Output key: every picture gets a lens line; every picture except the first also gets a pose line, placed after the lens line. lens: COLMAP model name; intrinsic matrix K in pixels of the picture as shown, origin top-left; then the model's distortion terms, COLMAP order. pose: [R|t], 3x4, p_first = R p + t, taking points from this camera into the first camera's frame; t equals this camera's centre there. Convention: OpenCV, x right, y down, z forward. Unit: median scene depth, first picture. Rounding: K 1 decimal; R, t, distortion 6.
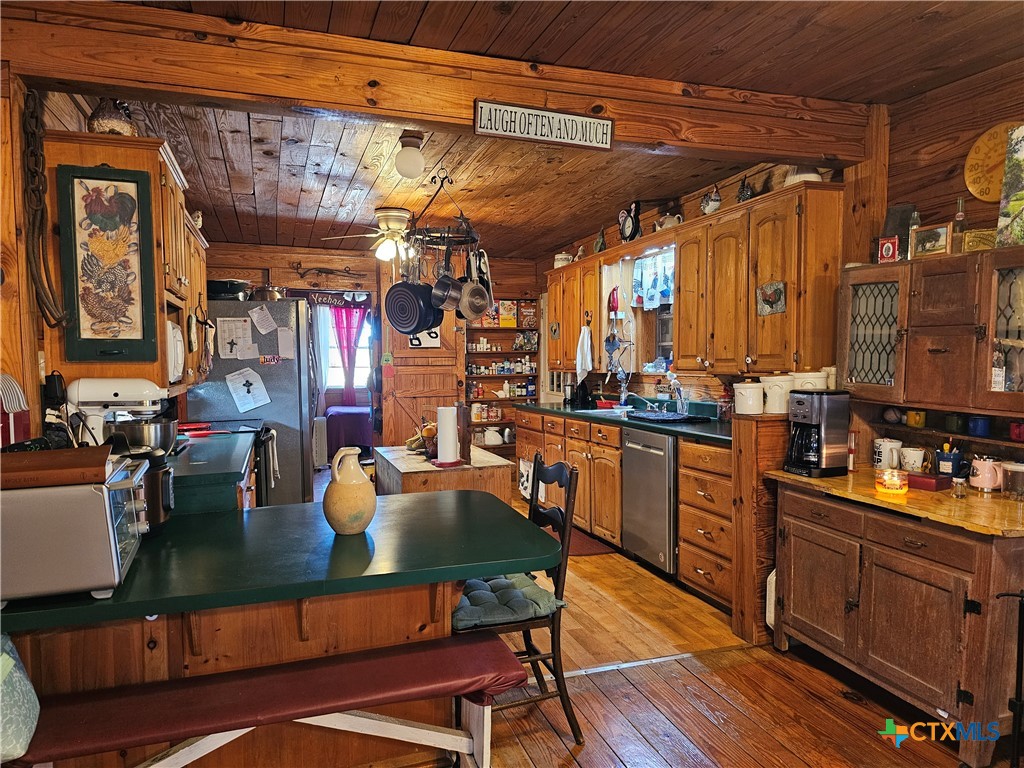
lens RADIAL K [[688.2, 0, 508.8], [0, 688.2, 392.7], [0, 0, 1]] dist [0.060842, -0.060721]
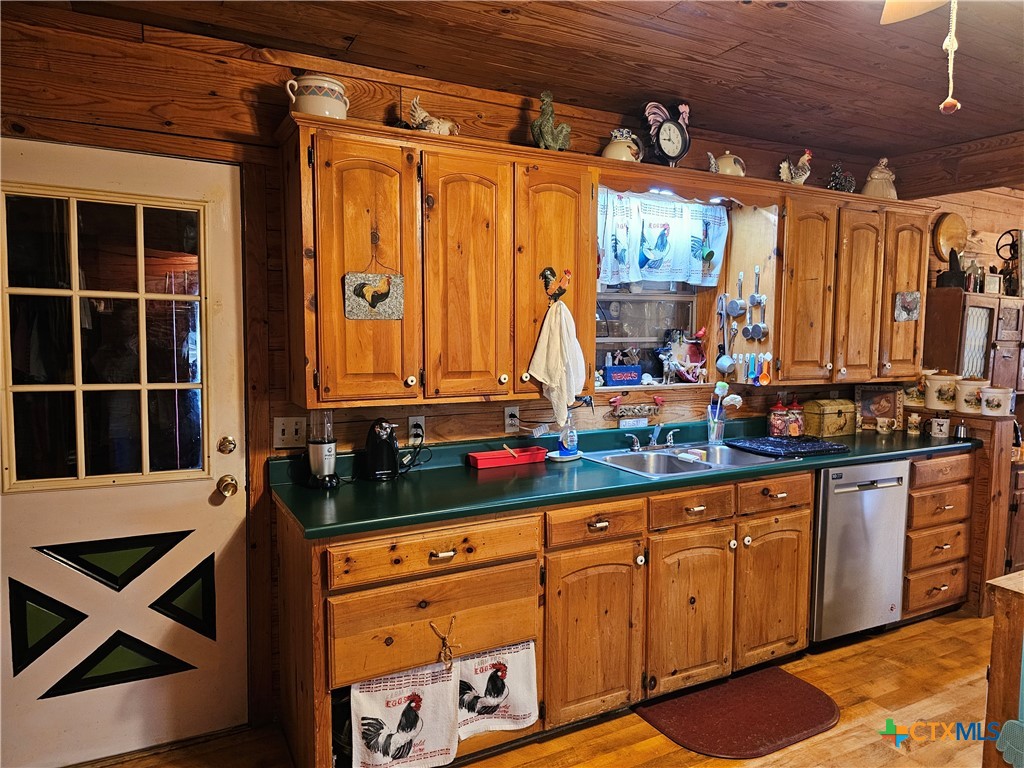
lens RADIAL K [[688.2, 0, 508.8], [0, 688.2, 392.7], [0, 0, 1]] dist [0.060842, -0.060721]
pose [[-0.167793, -0.081861, 0.982418, -0.496856], [0.039162, 0.995206, 0.089616, -0.109756], [-0.985044, 0.053511, -0.163783, 1.571002]]
